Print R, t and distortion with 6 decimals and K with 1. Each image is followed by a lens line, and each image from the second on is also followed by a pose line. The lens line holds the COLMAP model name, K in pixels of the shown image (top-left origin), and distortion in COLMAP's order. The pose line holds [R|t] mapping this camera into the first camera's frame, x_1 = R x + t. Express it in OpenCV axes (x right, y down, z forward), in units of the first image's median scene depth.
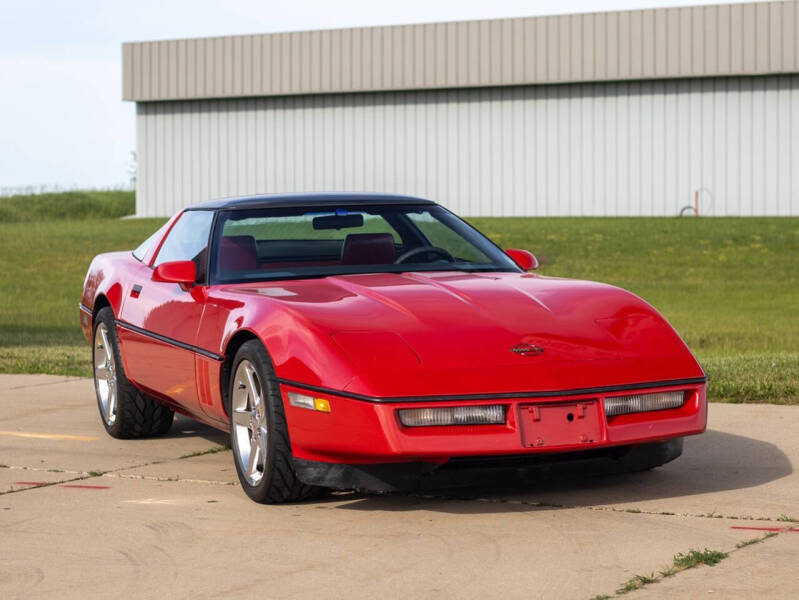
lens RADIAL K [[1982.4, 0, 399.5], [0, 1982.4, 300.0], [0, 0, 1]] dist [-0.032504, 0.549806]
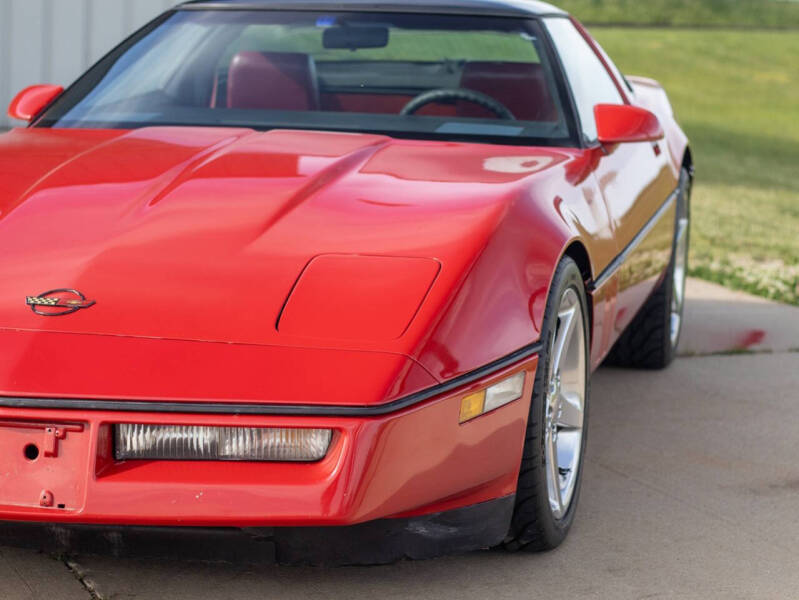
lens RADIAL K [[1982.4, 0, 399.5], [0, 1982.4, 300.0], [0, 0, 1]] dist [-0.032504, 0.549806]
pose [[0.811340, 0.118309, -0.572477, 0.434014], [-0.061246, 0.991120, 0.118027, -0.041645], [0.581357, -0.060698, 0.811381, 0.647343]]
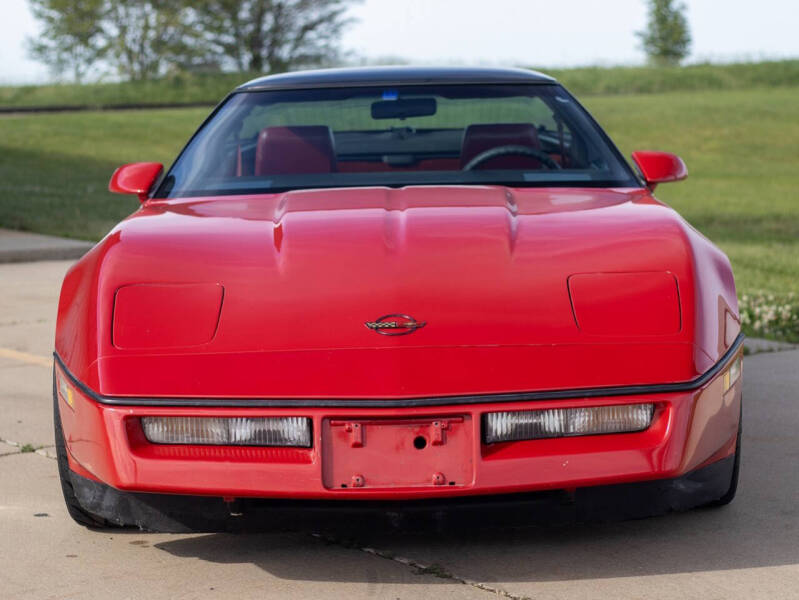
lens RADIAL K [[1982.4, 0, 399.5], [0, 1982.4, 300.0], [0, 0, 1]] dist [-0.032504, 0.549806]
pose [[0.929275, 0.037454, -0.367484, 0.299441], [-0.012778, 0.997510, 0.069355, -0.026437], [0.369167, -0.059754, 0.927440, 0.429517]]
